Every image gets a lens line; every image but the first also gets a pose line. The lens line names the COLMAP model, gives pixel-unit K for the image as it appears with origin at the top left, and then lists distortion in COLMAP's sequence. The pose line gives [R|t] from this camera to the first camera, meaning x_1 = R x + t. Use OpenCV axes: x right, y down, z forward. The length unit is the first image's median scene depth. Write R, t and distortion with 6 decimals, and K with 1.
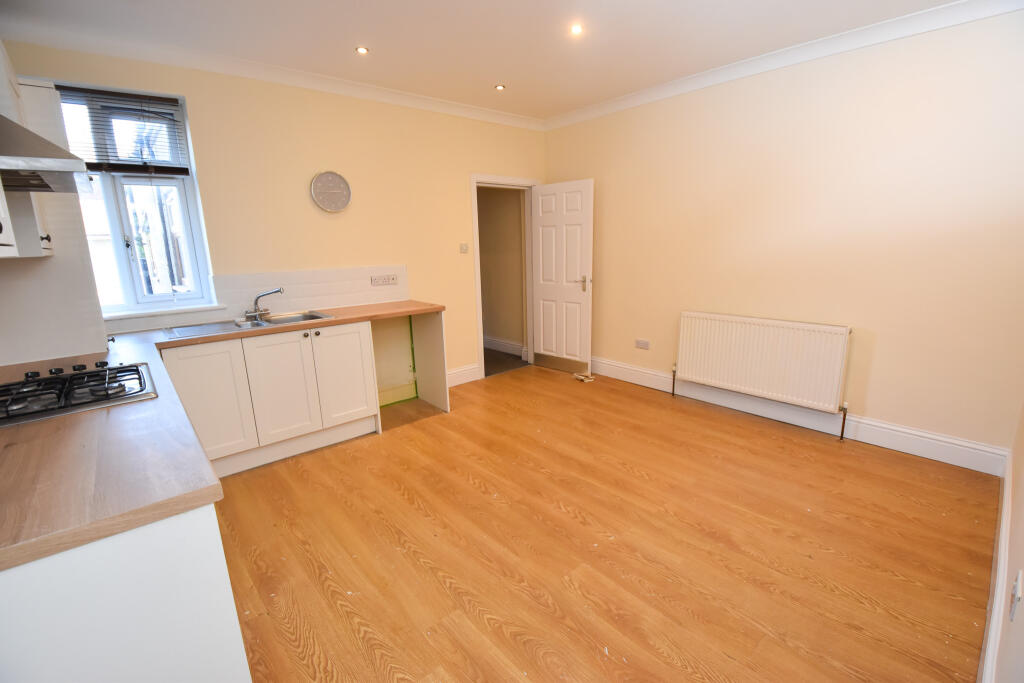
lens RADIAL K [[450.5, 0, 514.5], [0, 450.5, 341.0], [0, 0, 1]] dist [0.036511, -0.040868]
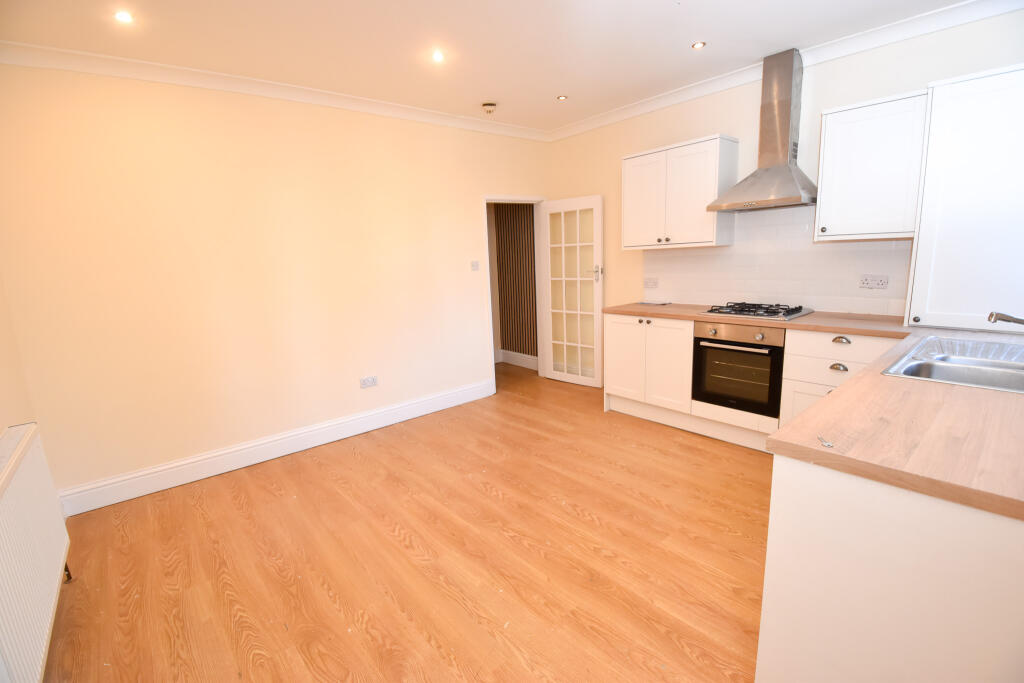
lens RADIAL K [[450.5, 0, 514.5], [0, 450.5, 341.0], [0, 0, 1]] dist [0.036511, -0.040868]
pose [[-0.997166, 0.067738, 0.032736, 0.008390], [0.075150, 0.917314, 0.391009, -0.360848], [-0.003543, 0.392361, -0.919805, 1.649222]]
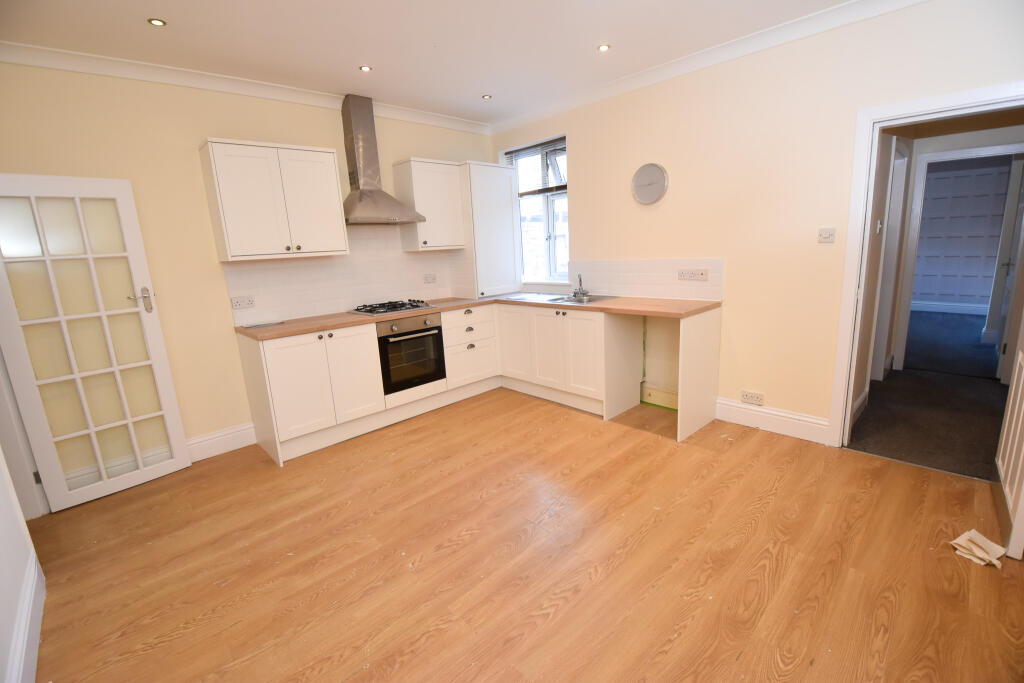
lens RADIAL K [[450.5, 0, 514.5], [0, 450.5, 341.0], [0, 0, 1]] dist [0.036511, -0.040868]
pose [[0.038769, 0.232659, -0.971785, 0.818946], [-0.163317, 0.960915, 0.223541, -0.210205], [0.985812, 0.150042, 0.075251, 0.846363]]
